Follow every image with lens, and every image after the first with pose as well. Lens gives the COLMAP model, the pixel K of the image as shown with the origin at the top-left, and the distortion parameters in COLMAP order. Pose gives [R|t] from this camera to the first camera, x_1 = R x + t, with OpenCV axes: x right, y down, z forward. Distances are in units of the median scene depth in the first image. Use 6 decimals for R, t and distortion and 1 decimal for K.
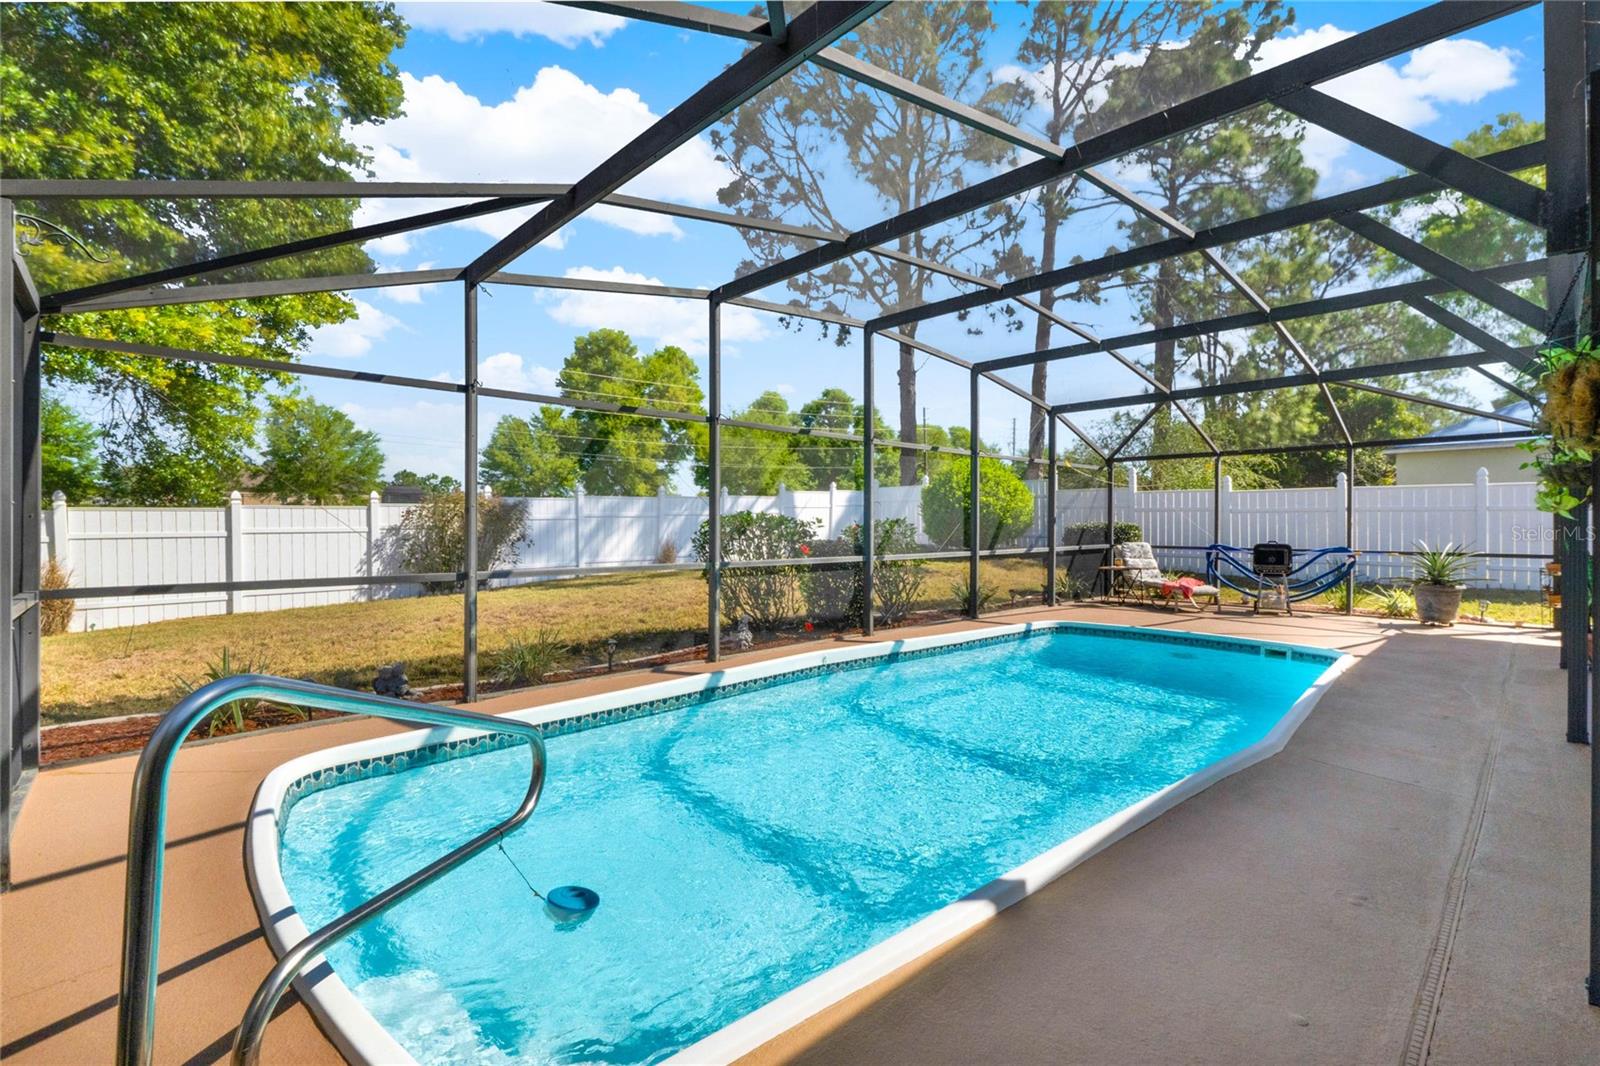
lens RADIAL K [[704.5, 0, 790.8], [0, 704.5, 526.0], [0, 0, 1]] dist [-0.001654, -0.000013]
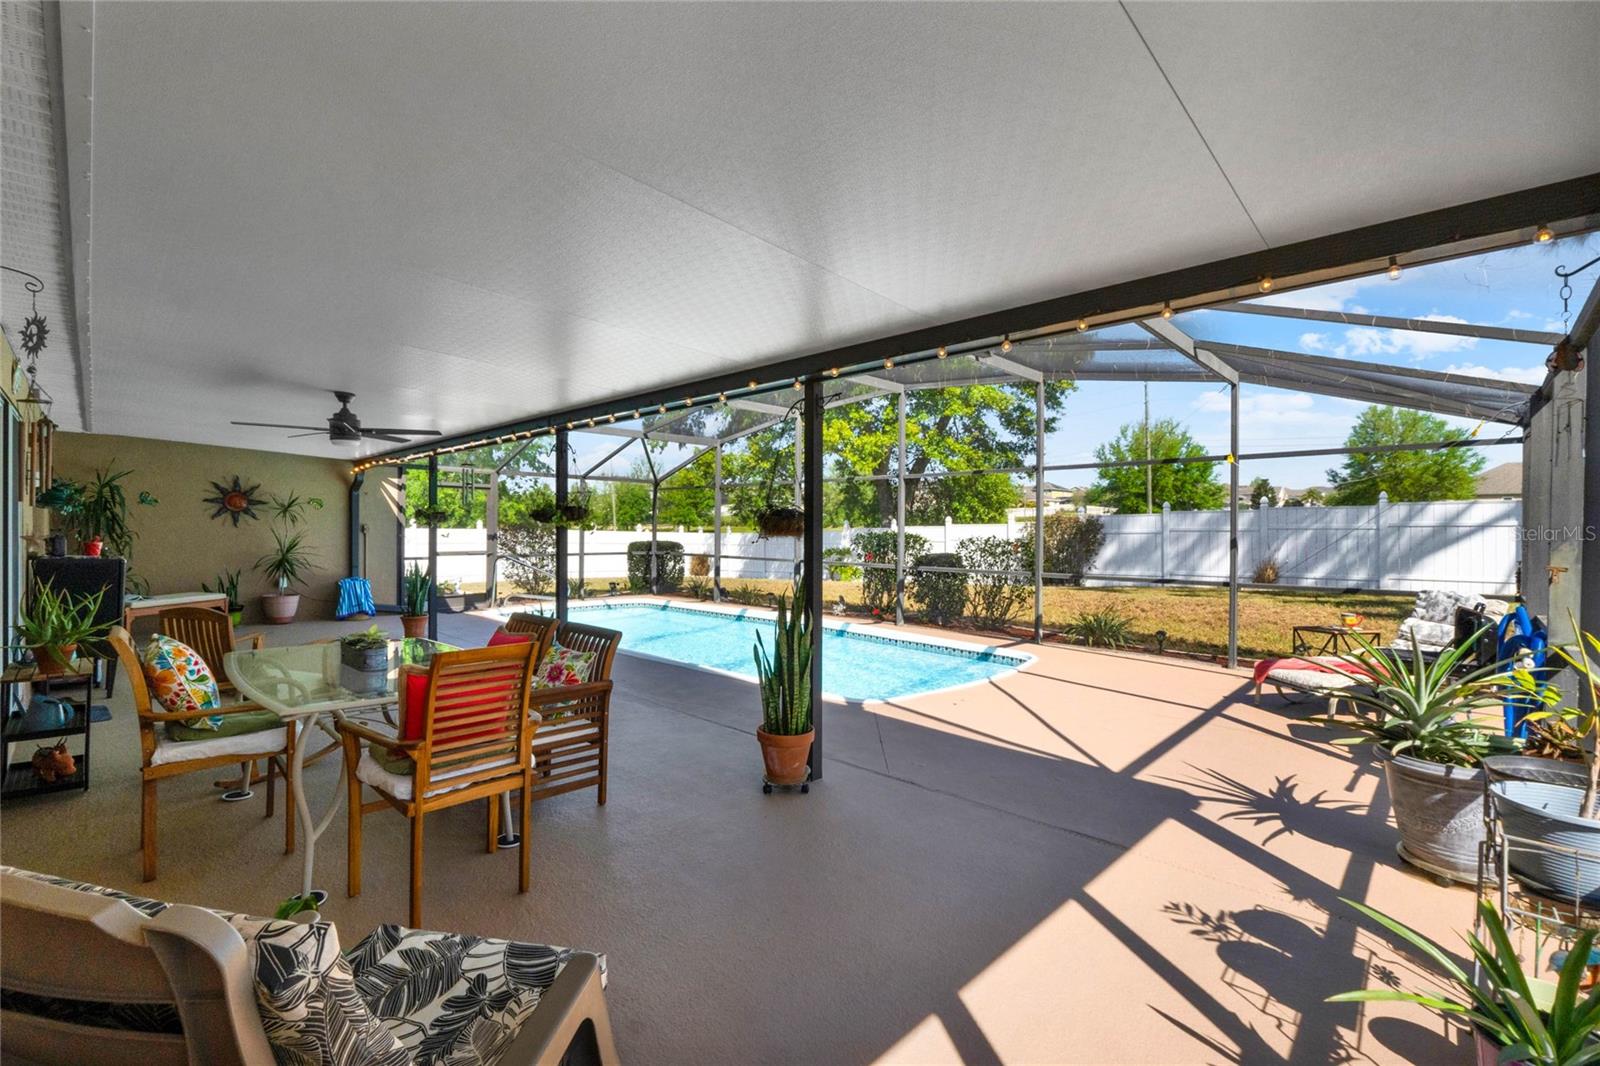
lens RADIAL K [[704.5, 0, 790.8], [0, 704.5, 526.0], [0, 0, 1]] dist [-0.001654, -0.000013]
pose [[0.048497, -0.002098, -0.998821, 0.841872], [-0.006936, 0.999973, -0.002437, -0.014619], [0.998799, 0.007046, 0.048481, 0.448607]]
